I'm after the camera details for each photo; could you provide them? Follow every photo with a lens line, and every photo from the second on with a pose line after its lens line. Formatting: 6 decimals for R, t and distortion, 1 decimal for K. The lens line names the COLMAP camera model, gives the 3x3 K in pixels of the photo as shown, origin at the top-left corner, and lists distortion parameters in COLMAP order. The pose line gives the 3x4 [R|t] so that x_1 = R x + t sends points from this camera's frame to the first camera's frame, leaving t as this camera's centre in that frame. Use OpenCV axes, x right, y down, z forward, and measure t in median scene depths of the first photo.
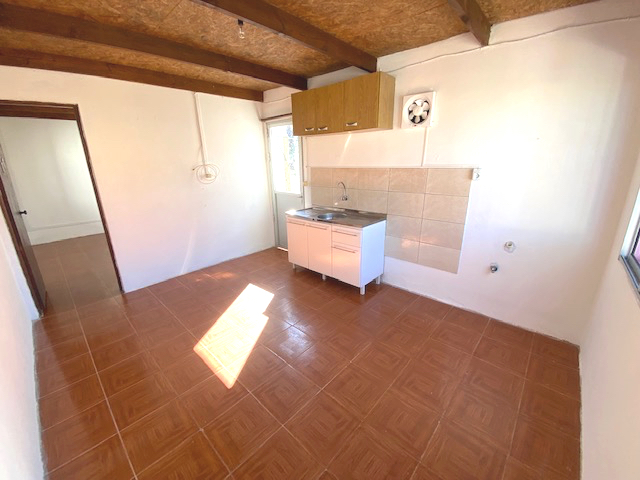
lens RADIAL K [[260.3, 0, 320.0], [0, 260.3, 240.0], [0, 0, 1]] dist [0.034936, -0.000133]
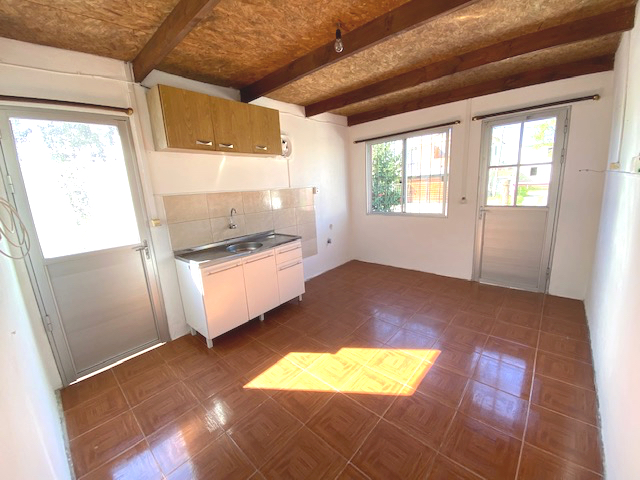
lens RADIAL K [[260.3, 0, 320.0], [0, 260.3, 240.0], [0, 0, 1]] dist [0.034936, -0.000133]
pose [[-0.014255, -0.191933, 0.981305, -0.843094], [0.347818, 0.919163, 0.184831, -0.194868], [-0.937454, 0.343950, 0.053655, 0.756029]]
